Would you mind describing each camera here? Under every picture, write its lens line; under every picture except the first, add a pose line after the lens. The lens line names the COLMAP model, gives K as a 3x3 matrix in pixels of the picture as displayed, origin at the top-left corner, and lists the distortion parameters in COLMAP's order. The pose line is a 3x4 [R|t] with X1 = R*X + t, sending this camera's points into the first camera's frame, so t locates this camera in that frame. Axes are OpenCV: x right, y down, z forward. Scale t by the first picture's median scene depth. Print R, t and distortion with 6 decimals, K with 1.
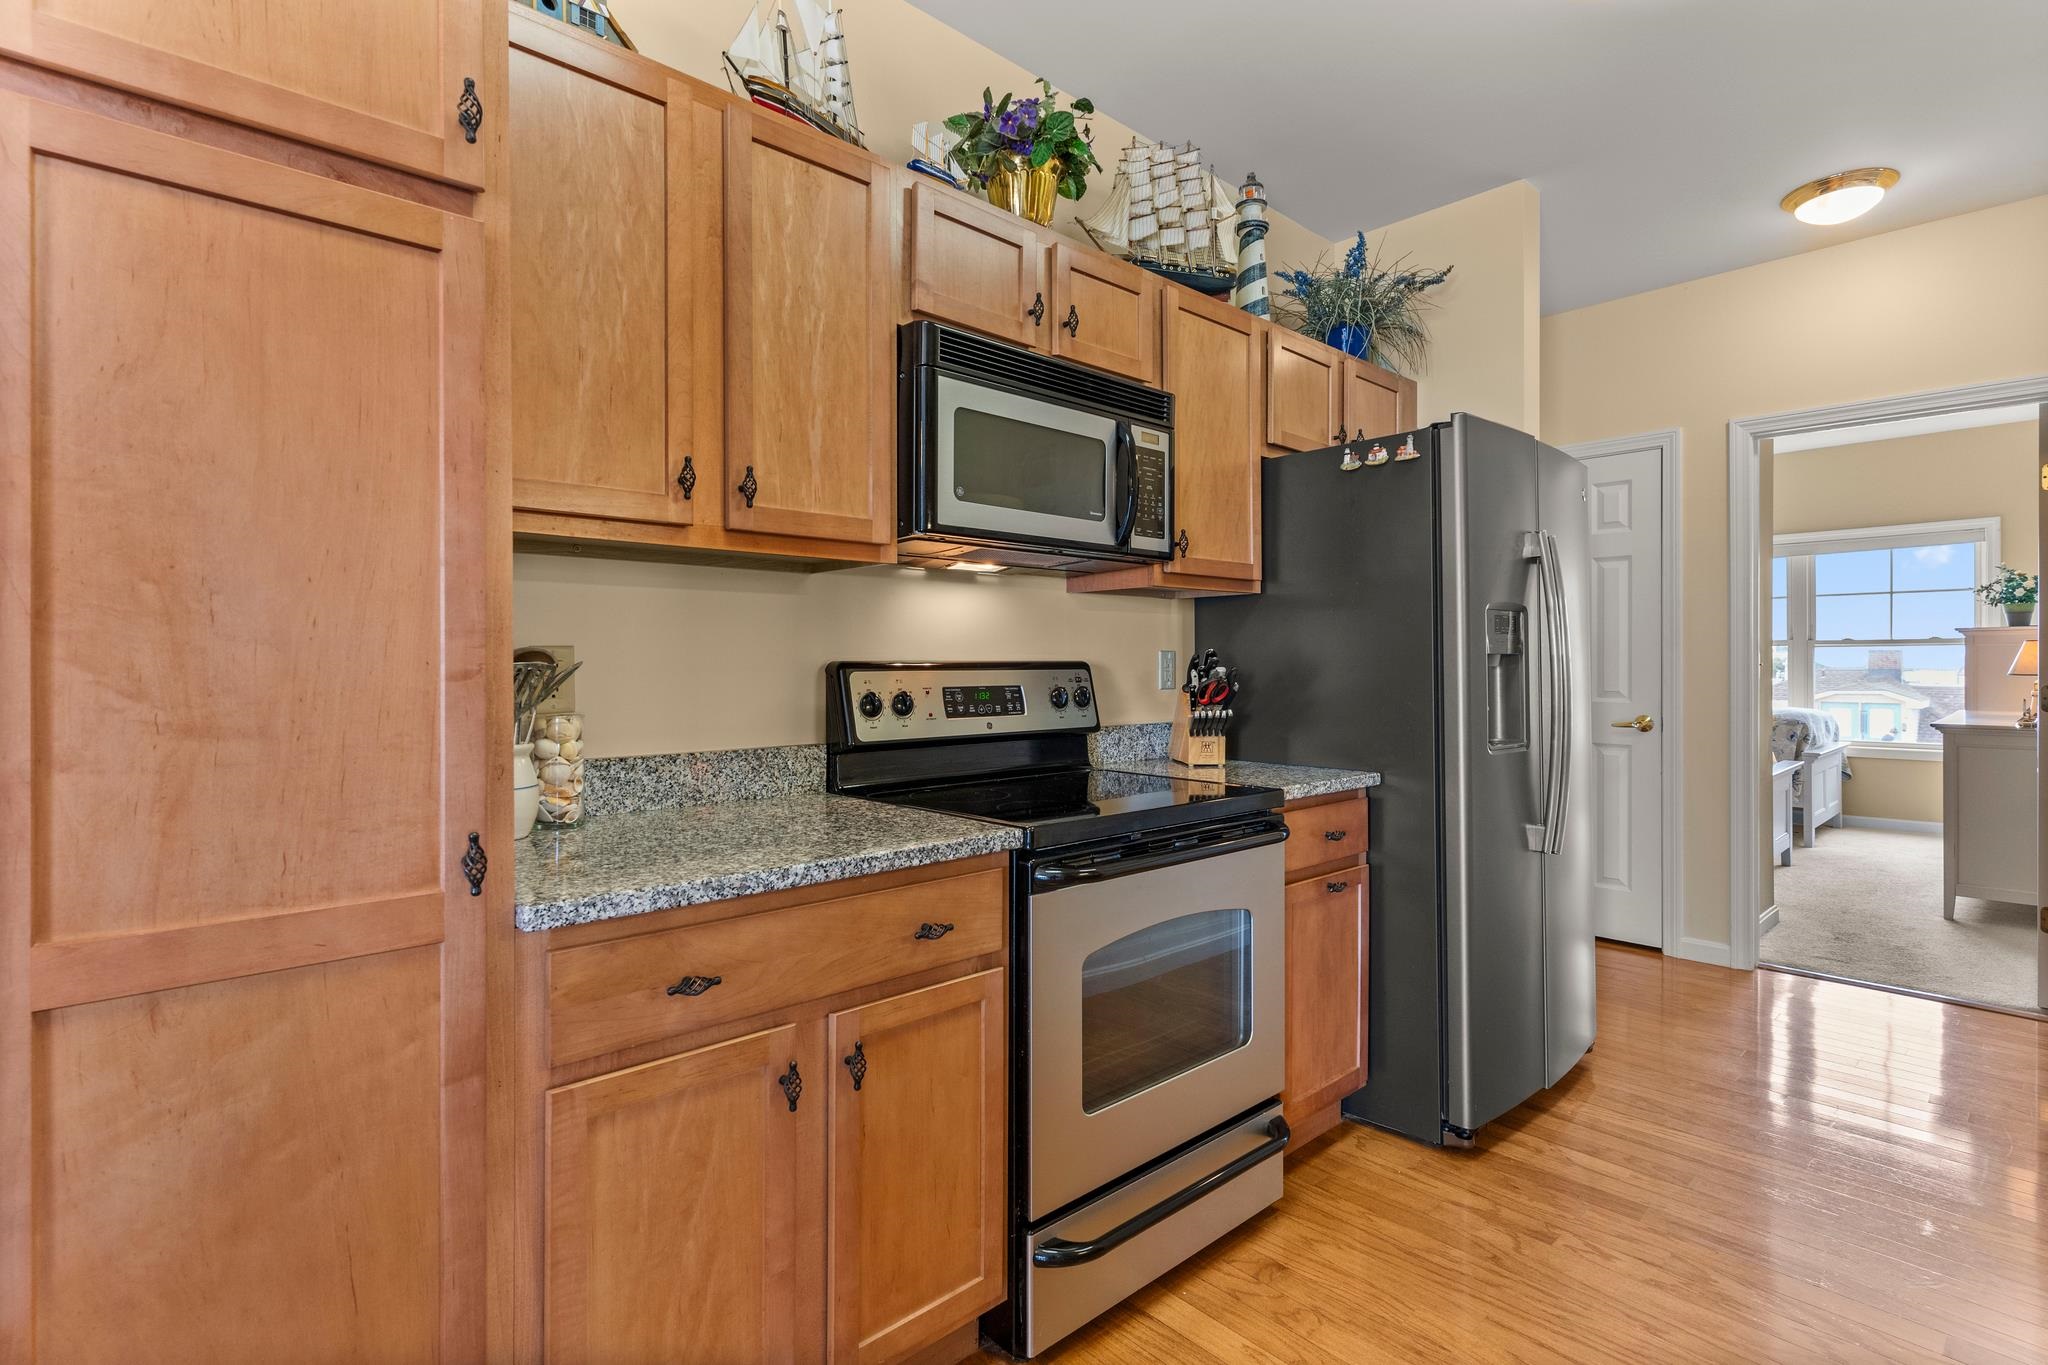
lens RADIAL K [[999.6, 0, 1033.8], [0, 999.6, 662.1], [0, 0, 1]] dist [0.008896, -0.001781]
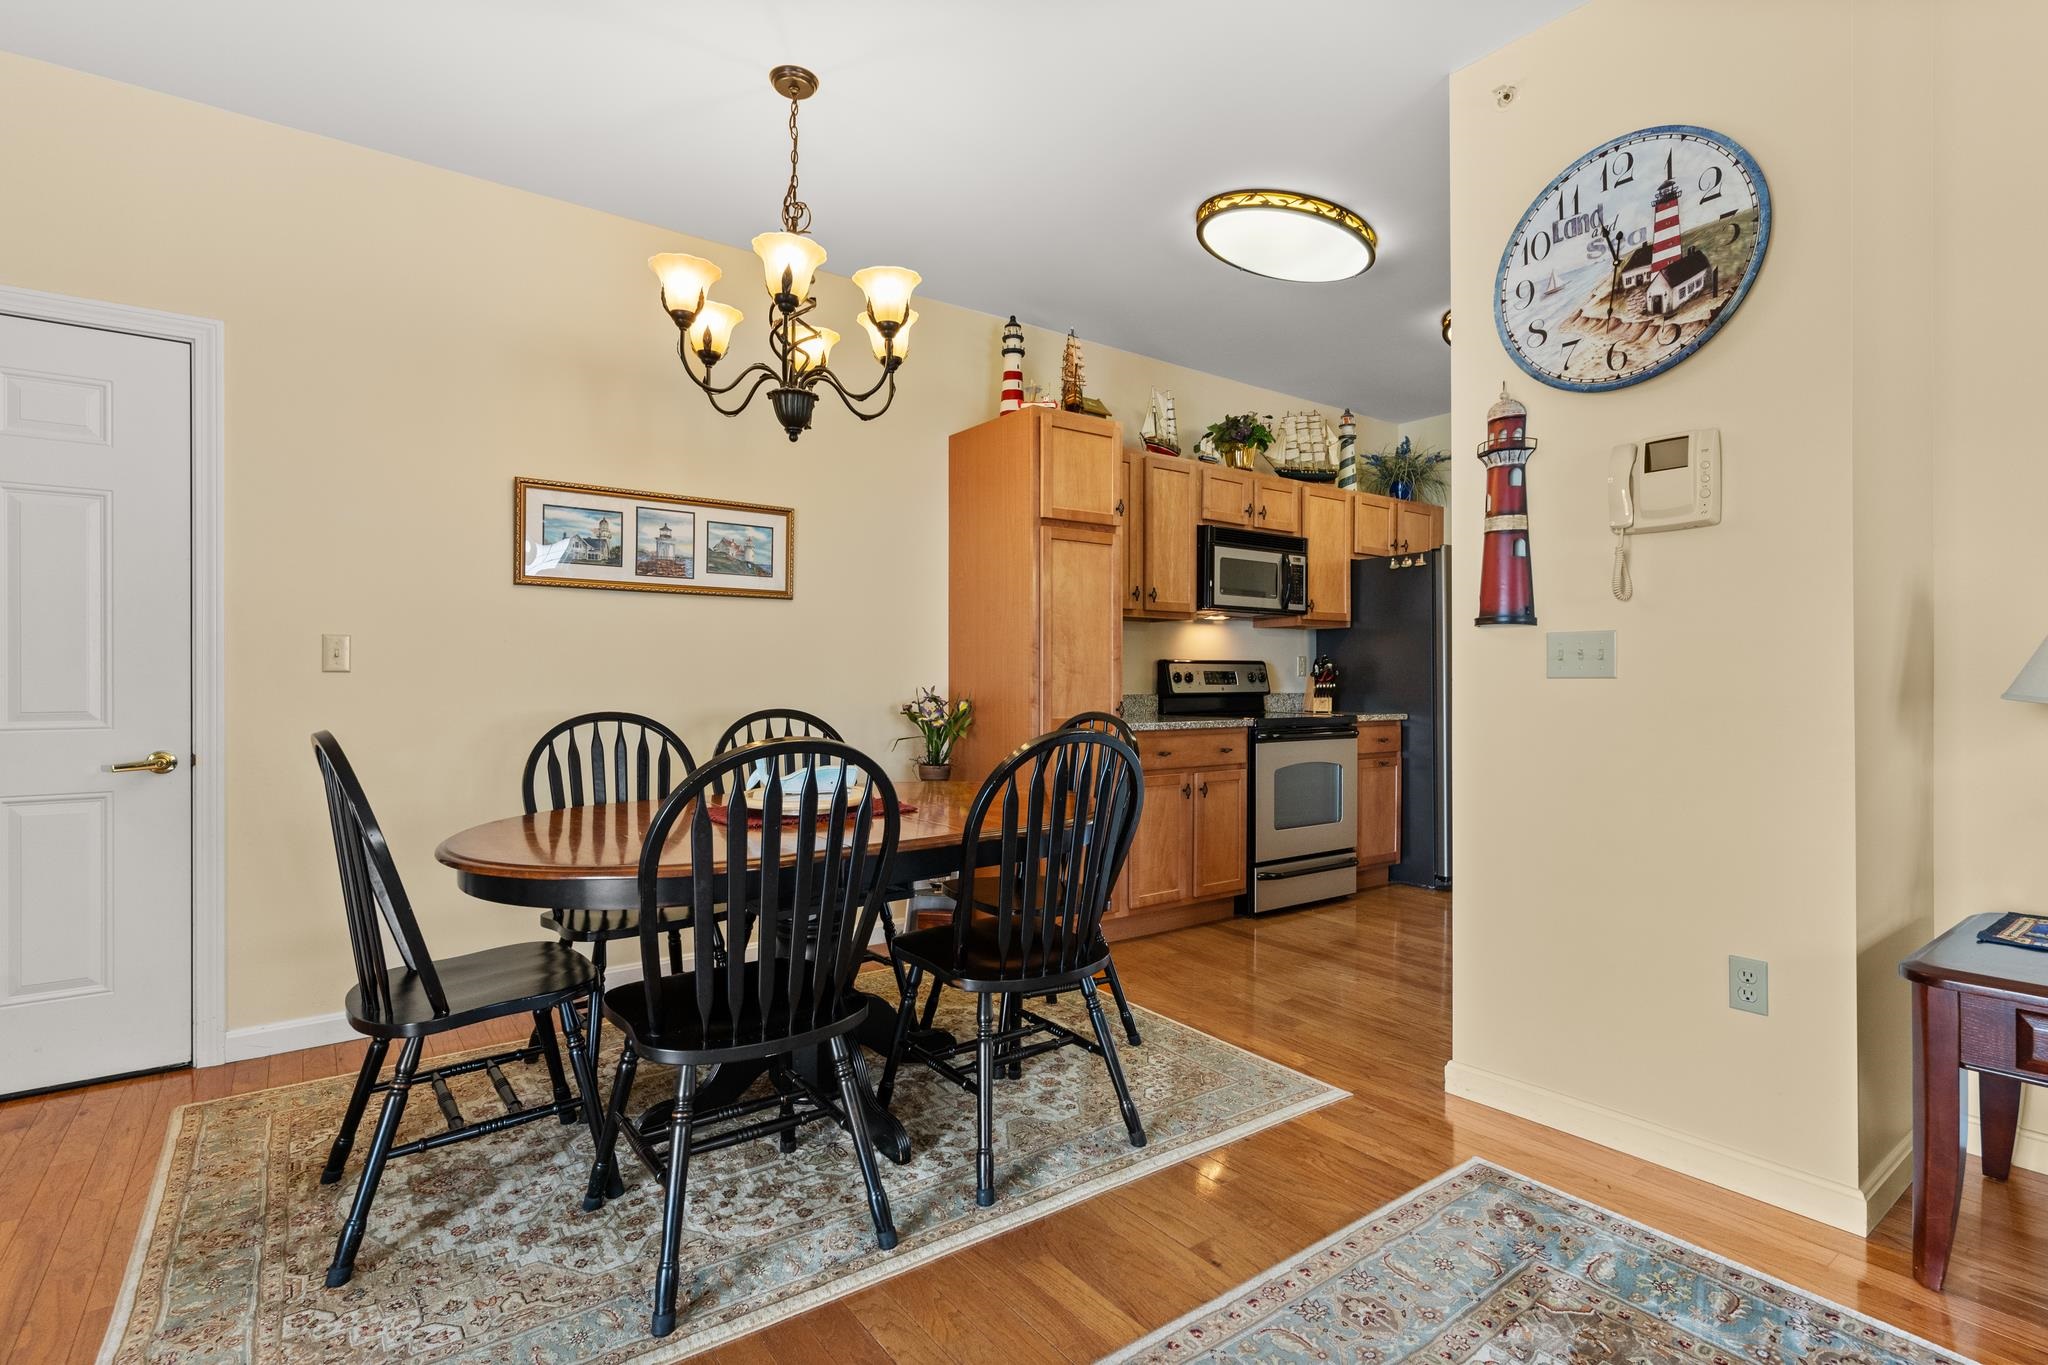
lens RADIAL K [[999.6, 0, 1018.1], [0, 999.6, 682.0], [0, 0, 1]] dist [0.008896, -0.001781]
pose [[0.992590, 0.002627, -0.121482, -0.235417], [-0.001966, 0.999983, 0.005557, 0.037894], [0.121495, -0.005277, 0.992578, -1.325823]]
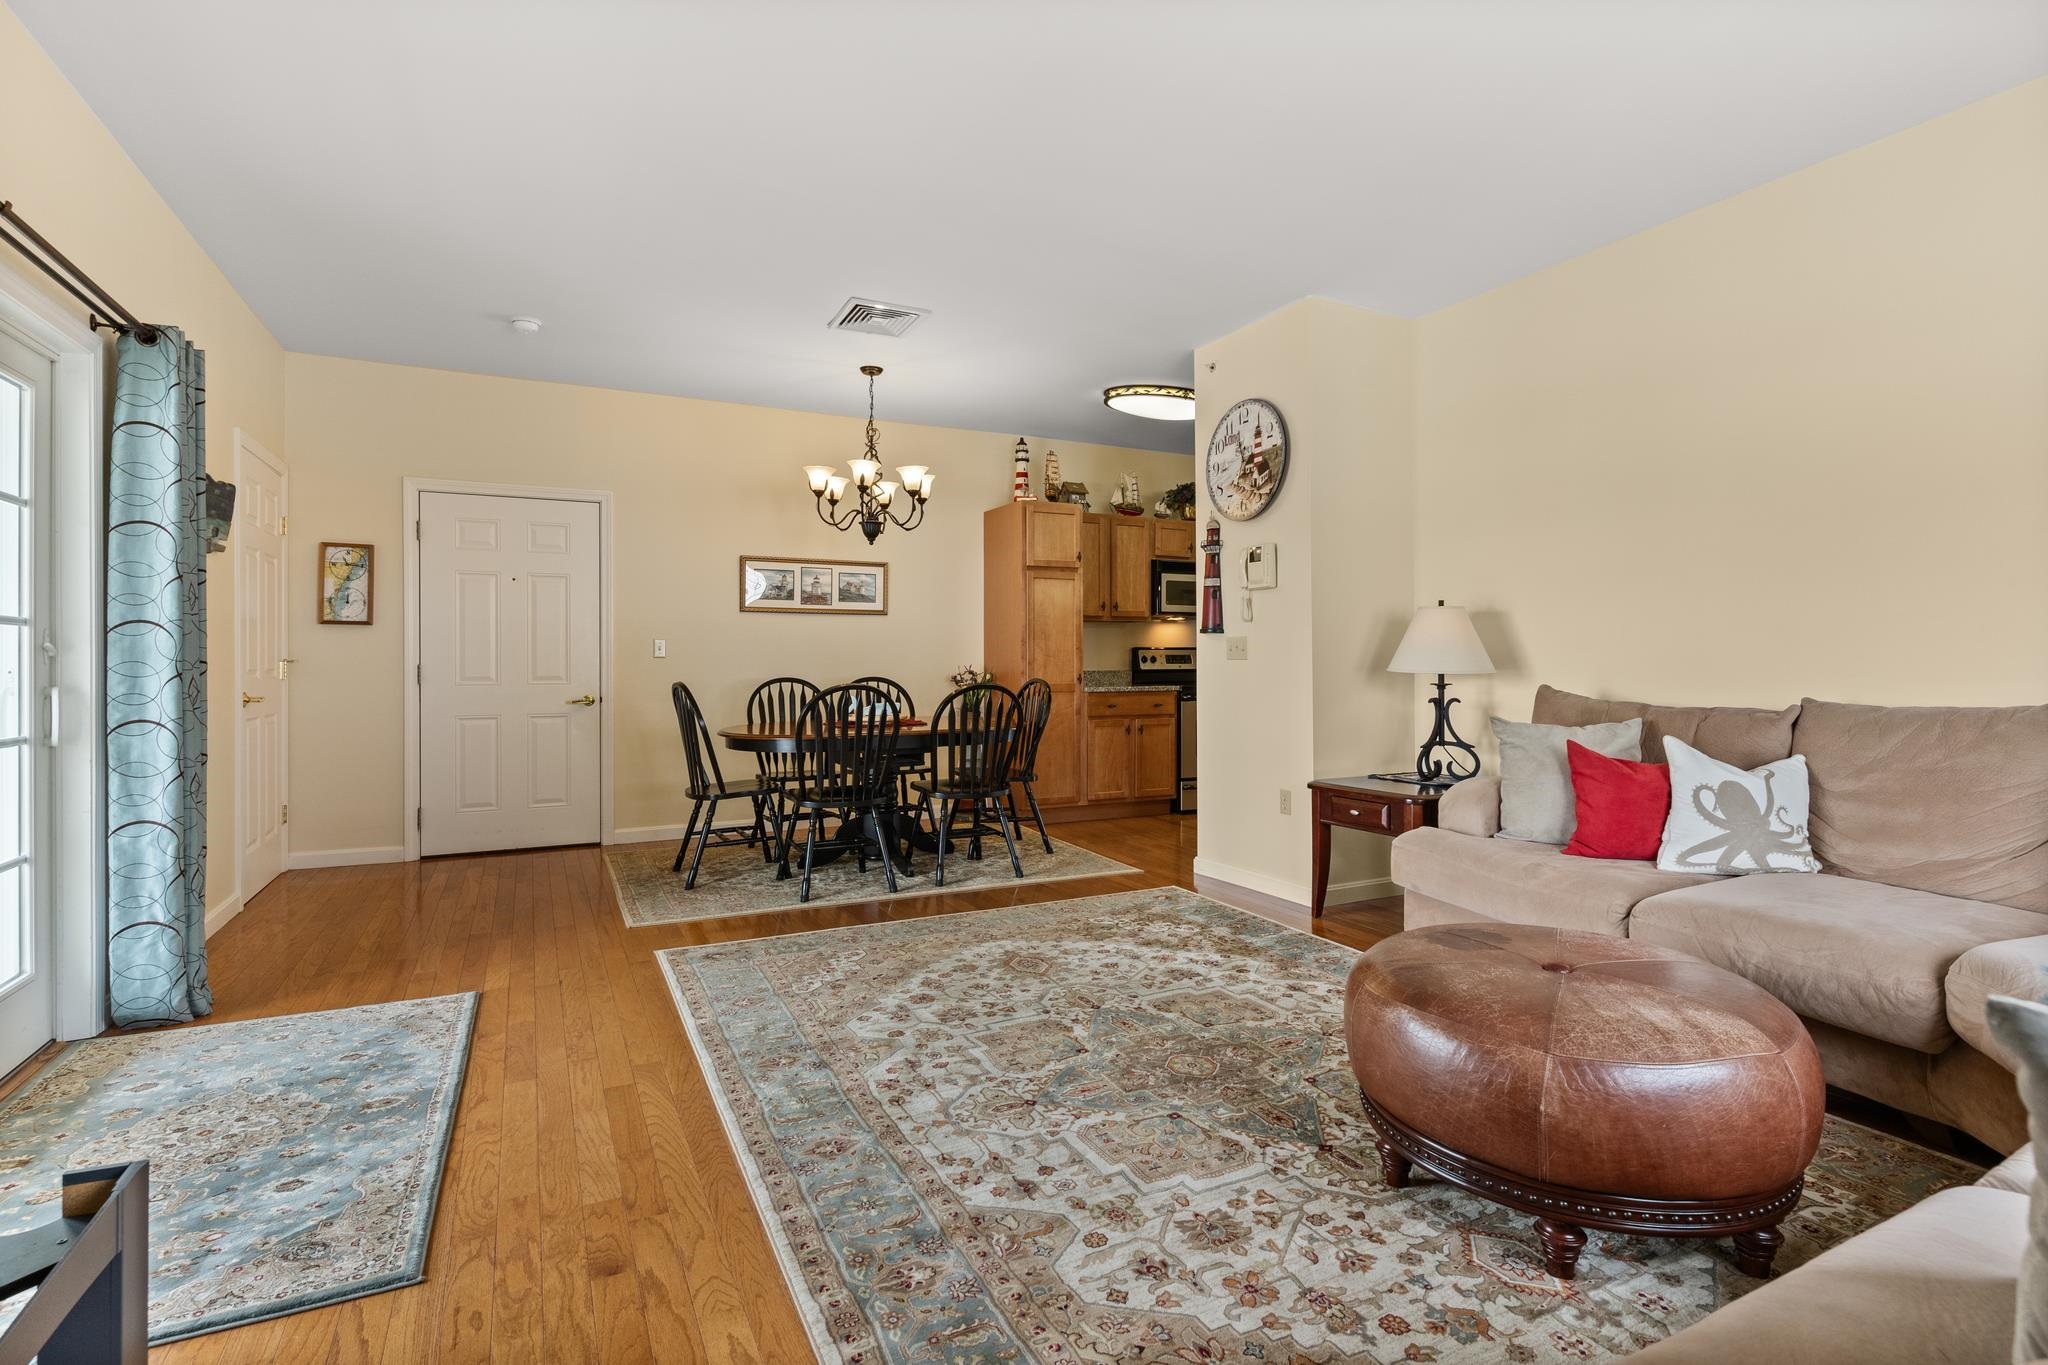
lens RADIAL K [[999.6, 0, 1010.7], [0, 999.6, 660.8], [0, 0, 1]] dist [0.008896, -0.001781]
pose [[0.956394, 0.000630, -0.292078, 0.402142], [0.000567, 0.999992, 0.004012, 0.031797], [0.292078, -0.004003, 0.956386, -2.426654]]
